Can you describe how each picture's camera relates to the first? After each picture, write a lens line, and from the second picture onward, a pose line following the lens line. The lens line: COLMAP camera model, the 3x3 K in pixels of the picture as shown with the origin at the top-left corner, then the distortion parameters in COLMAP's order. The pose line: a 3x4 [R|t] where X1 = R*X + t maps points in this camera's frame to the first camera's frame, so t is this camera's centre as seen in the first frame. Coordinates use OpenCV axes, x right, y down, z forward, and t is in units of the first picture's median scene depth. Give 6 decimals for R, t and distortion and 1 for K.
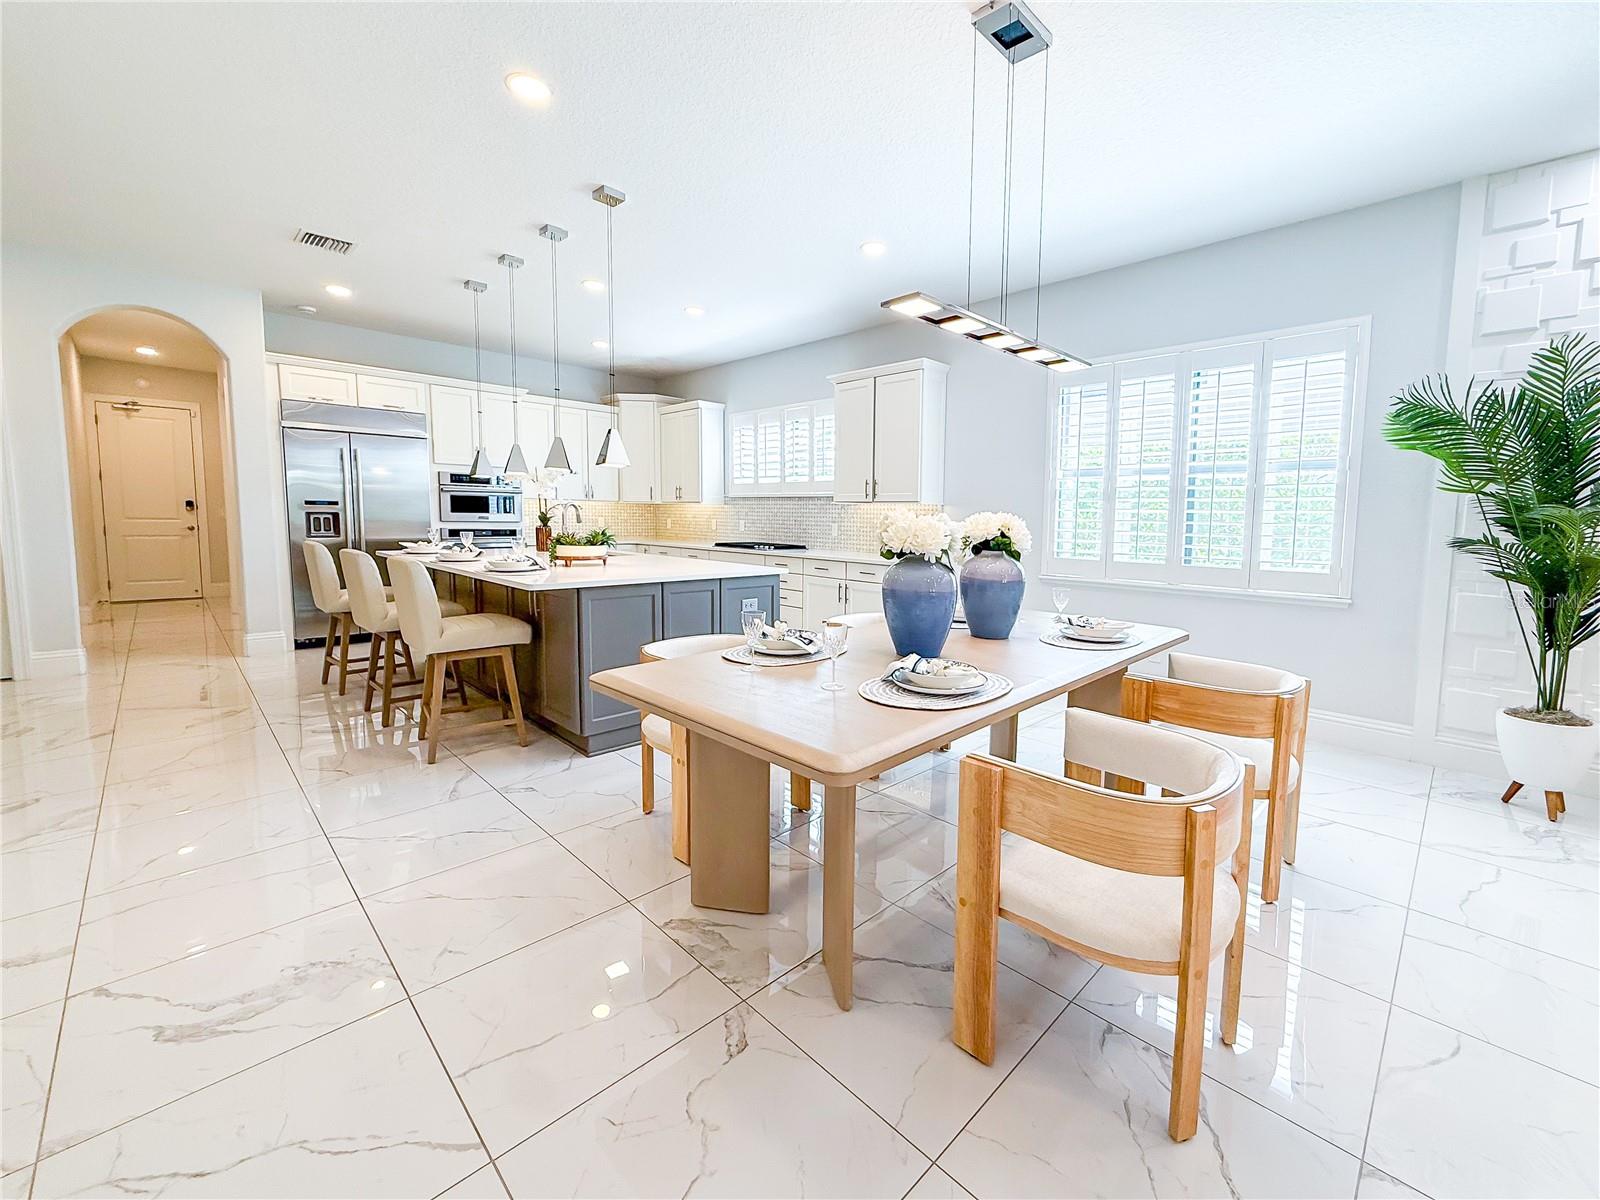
lens RADIAL K [[656.3, 0, 834.2], [0, 656.3, 575.7], [0, 0, 1]] dist [-0.001041, 0.000457]
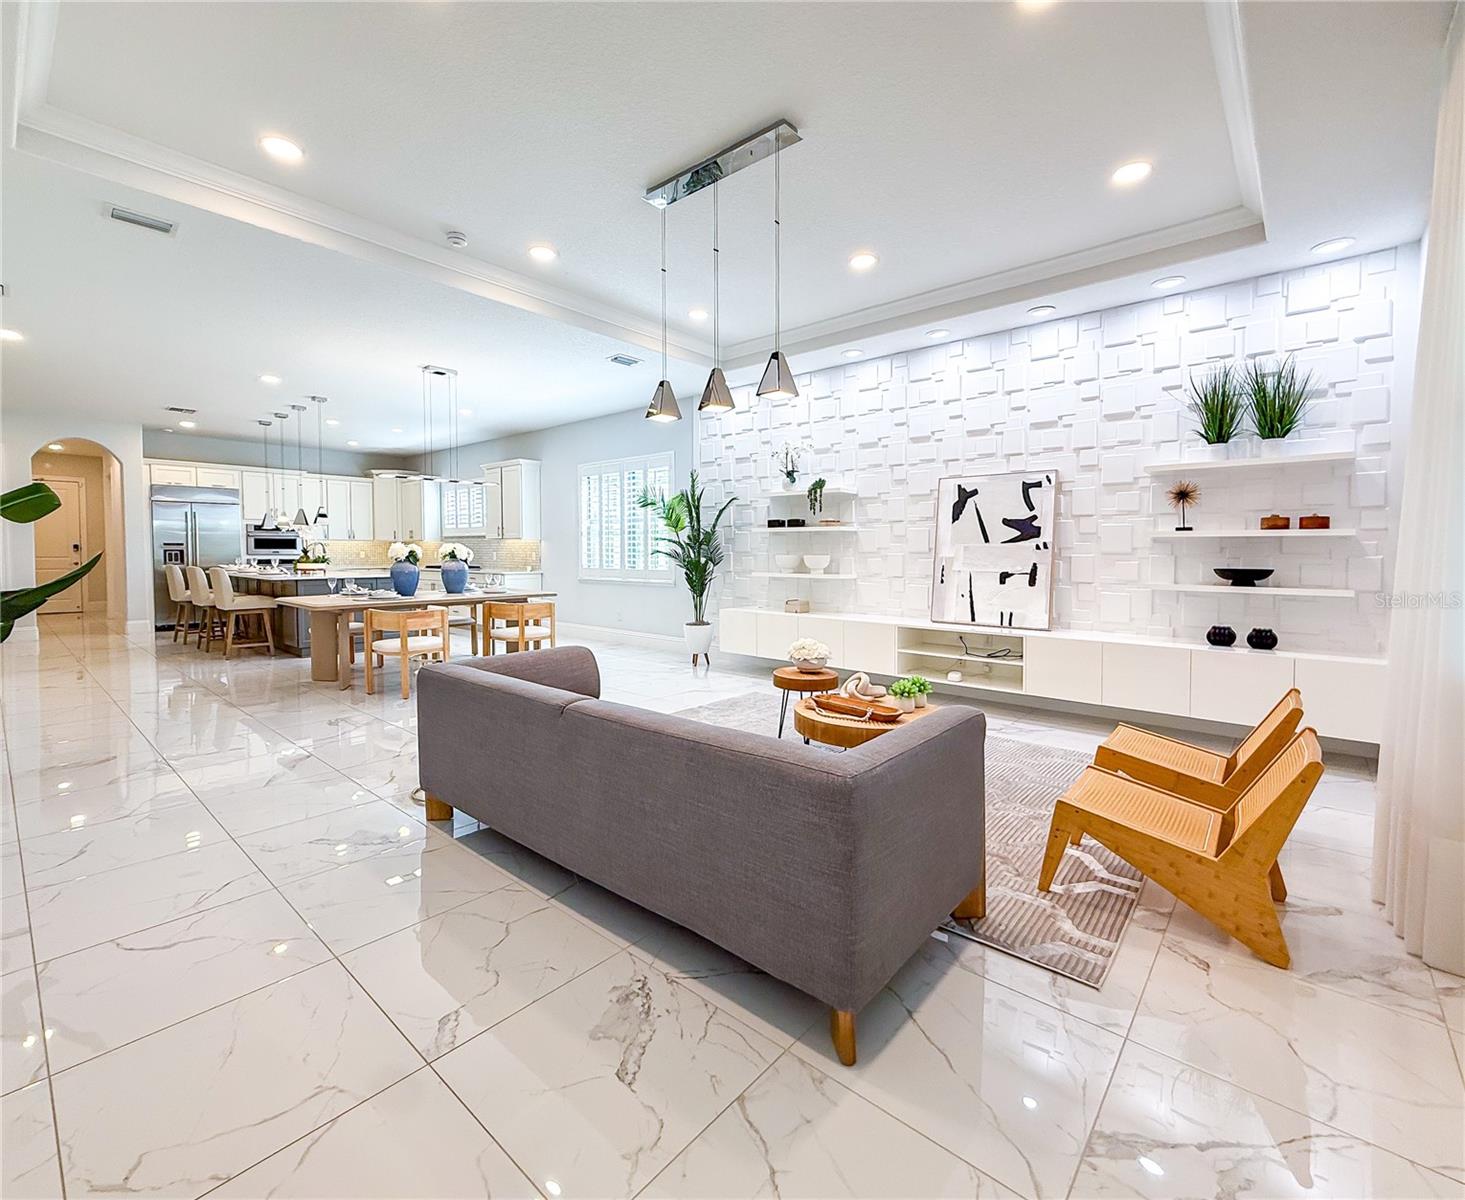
lens RADIAL K [[648.0, 0, 695.8], [0, 648.0, 575.9], [0, 0, 1]] dist [0.000408, 0.000821]
pose [[0.999363, -0.017079, 0.031346, 0.491751], [0.018670, 0.998516, -0.051162, 0.078433], [-0.030425, 0.051715, 0.998198, -0.680199]]
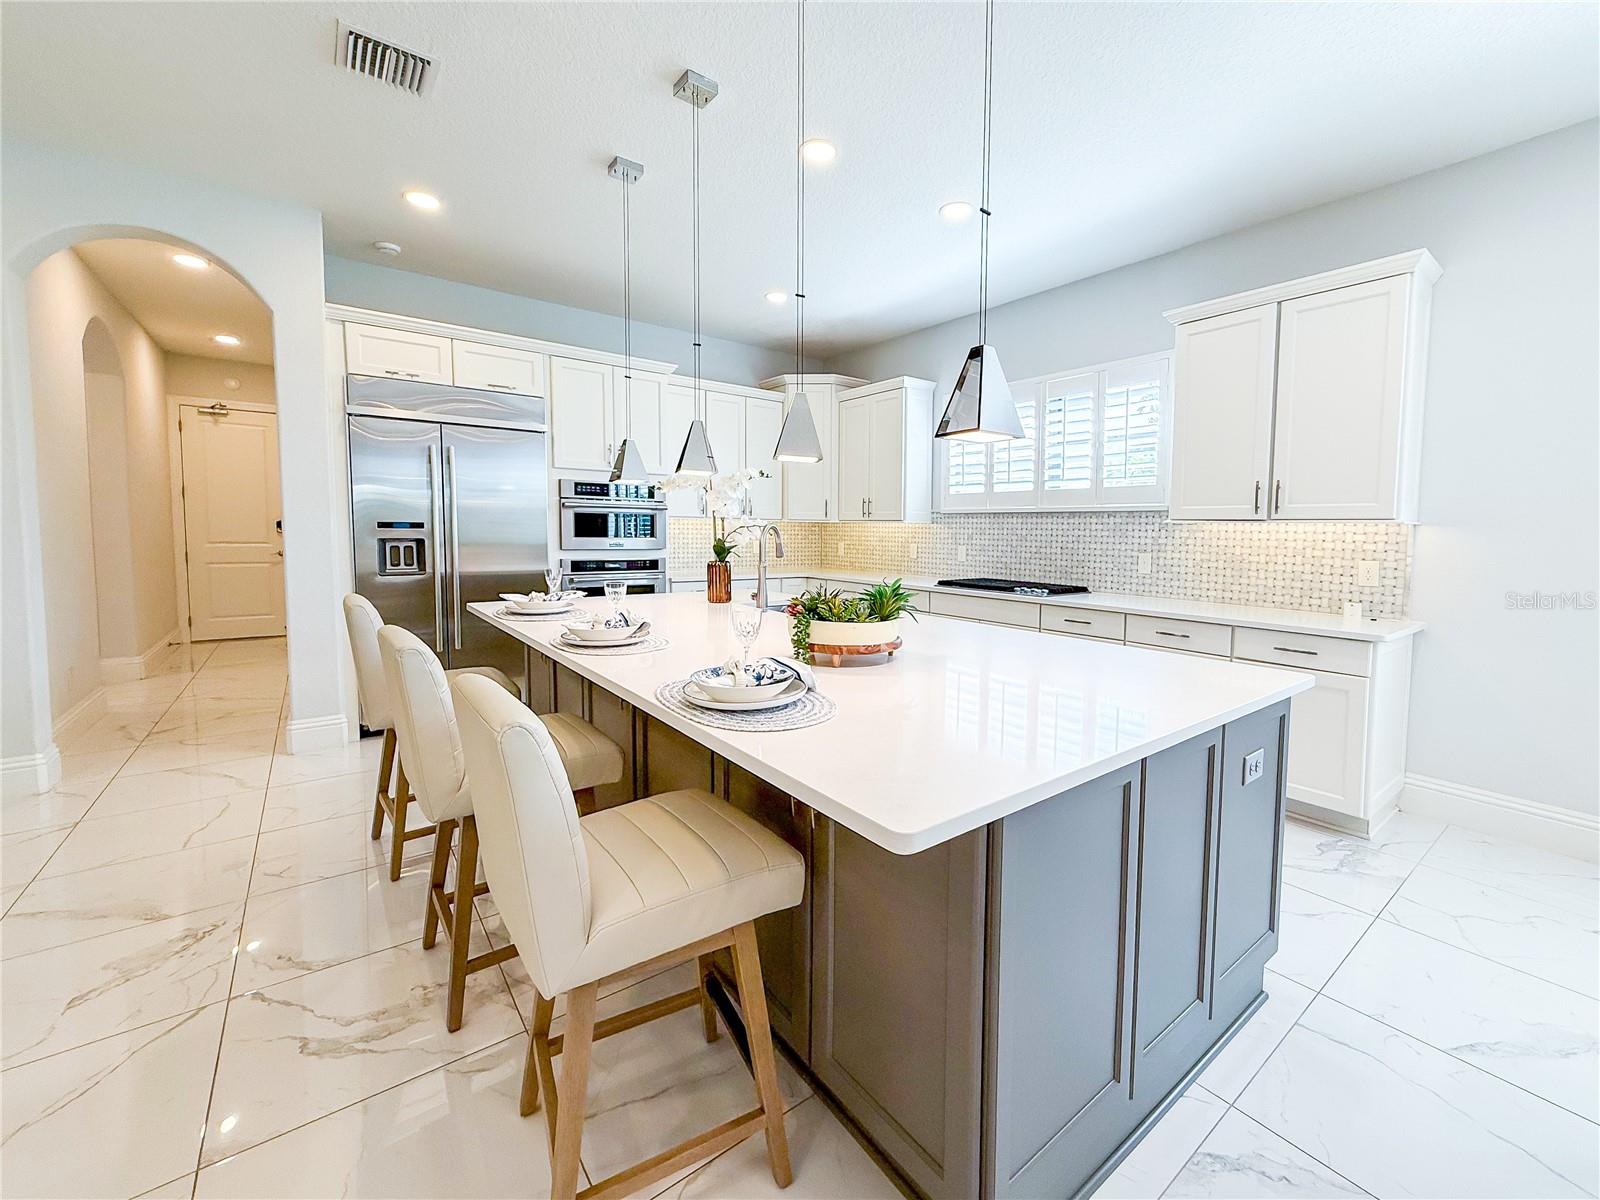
lens RADIAL K [[656.3, 0, 831.7], [0, 656.3, 578.6], [0, 0, 1]] dist [-0.001041, 0.000457]
pose [[0.990925, 0.006725, -0.134250, -0.234682], [-0.009211, 0.999797, -0.017908, -0.045543], [0.134102, 0.018982, 0.990786, 0.370207]]
